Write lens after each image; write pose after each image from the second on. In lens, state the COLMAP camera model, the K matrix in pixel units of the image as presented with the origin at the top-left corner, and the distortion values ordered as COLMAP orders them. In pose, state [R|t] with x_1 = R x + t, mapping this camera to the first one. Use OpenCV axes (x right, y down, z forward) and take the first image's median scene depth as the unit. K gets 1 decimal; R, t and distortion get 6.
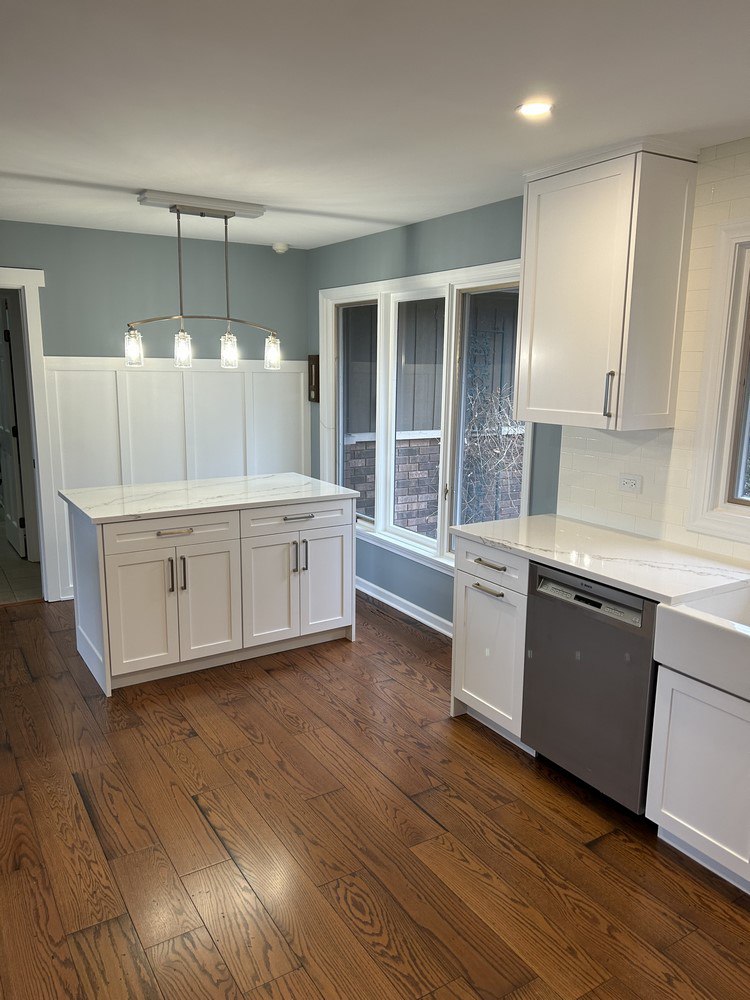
lens RADIAL K [[746.4, 0, 375.8], [0, 746.4, 503.2], [0, 0, 1]] dist [0.056206, -0.064845]
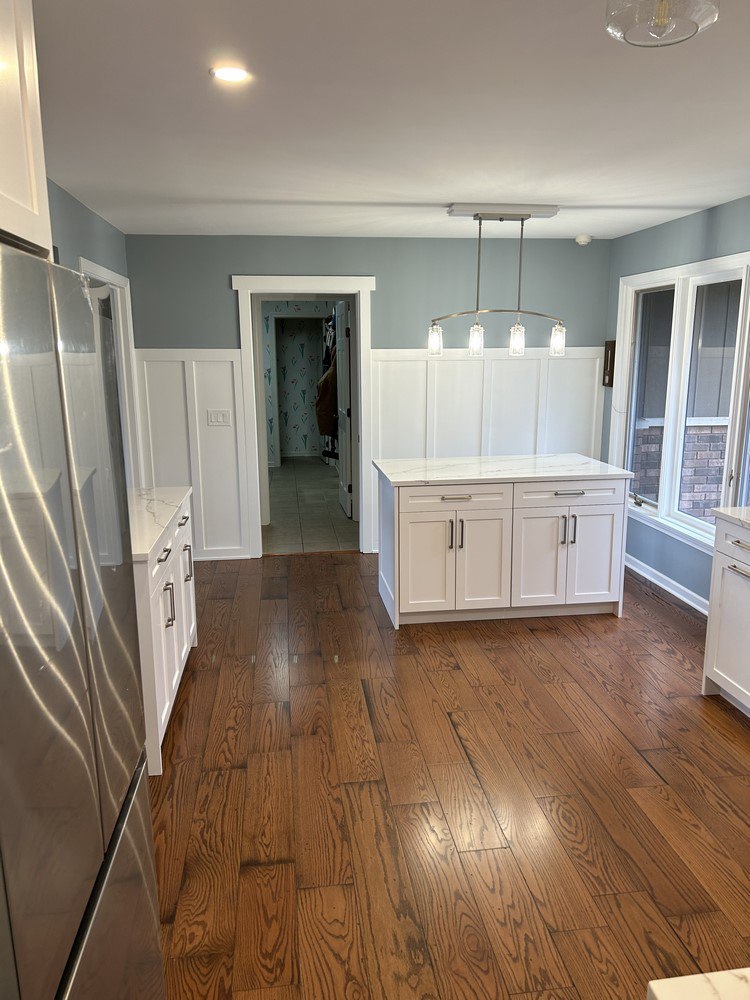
lens RADIAL K [[746.4, 0, 375.8], [0, 746.4, 503.2], [0, 0, 1]] dist [0.056206, -0.064845]
pose [[0.909470, 0.067111, -0.410317, 0.107472], [-0.061231, 0.997746, 0.027472, 0.025614], [0.411236, 0.000139, 0.911529, -0.124691]]
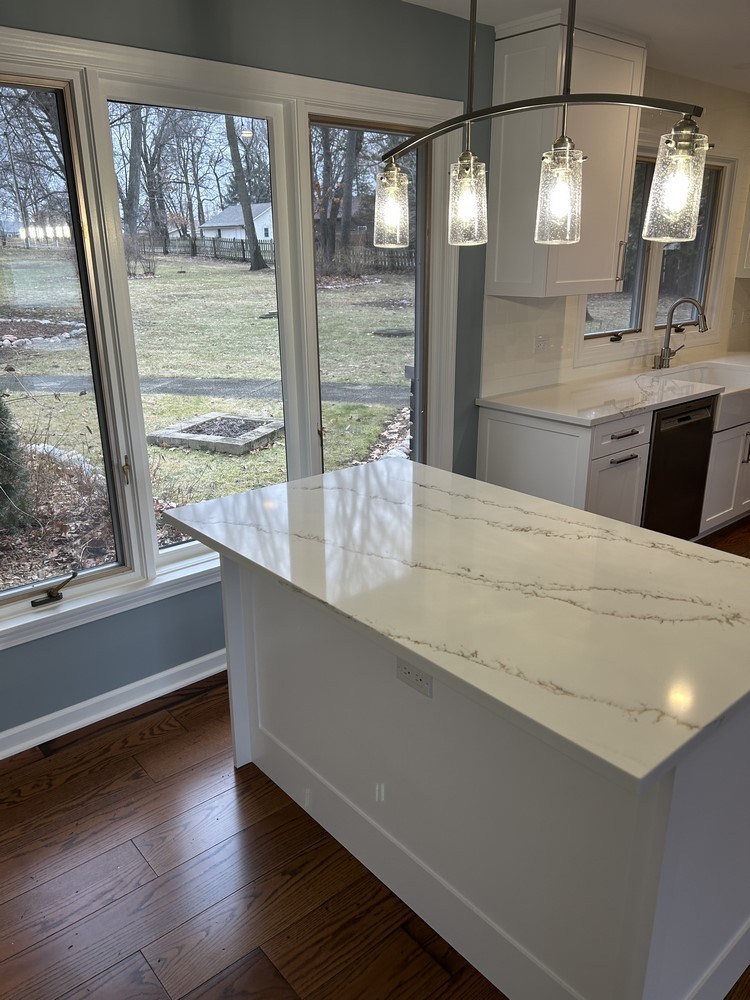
lens RADIAL K [[751.7, 0, 375.0], [0, 751.7, 500.0], [0, 0, 1]] dist [0.053594, -0.059685]
pose [[-0.151815, -0.324446, 0.933642, -0.795853], [0.189047, 0.917621, 0.349619, -0.264754], [-0.970162, 0.229579, -0.077974, 1.412354]]
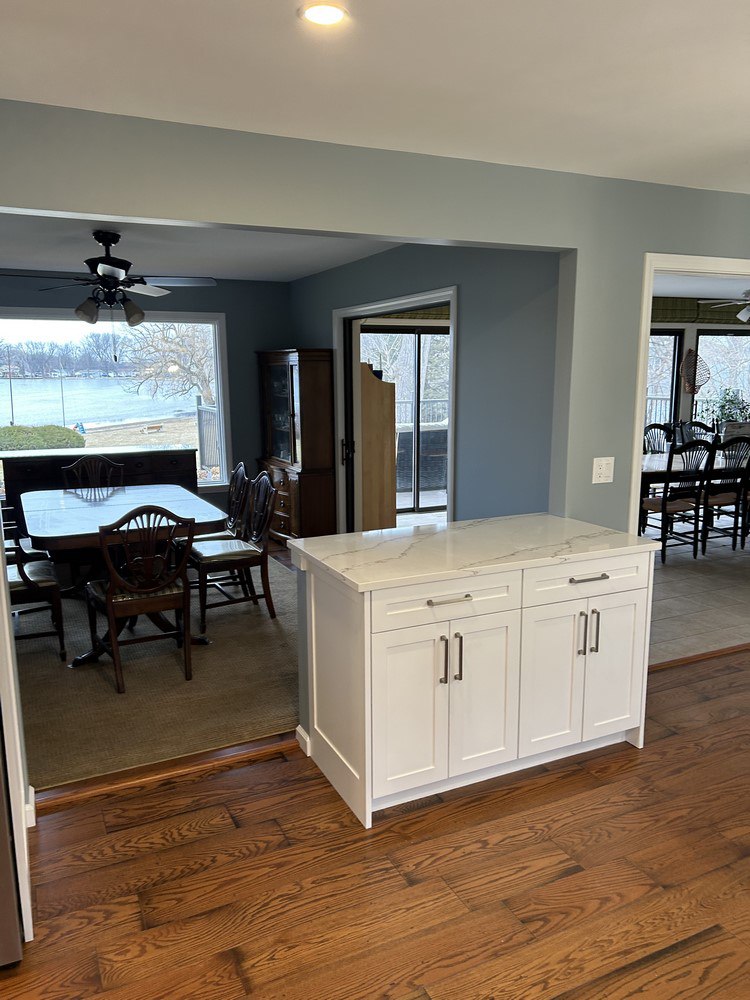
lens RADIAL K [[746.4, 0, 375.8], [0, 746.4, 503.2], [0, 0, 1]] dist [0.056206, -0.064845]
pose [[-0.109800, 0.170164, -0.979279, 0.268380], [-0.182842, 0.964965, 0.188177, -0.108916], [0.976992, 0.199716, -0.074840, 0.601110]]
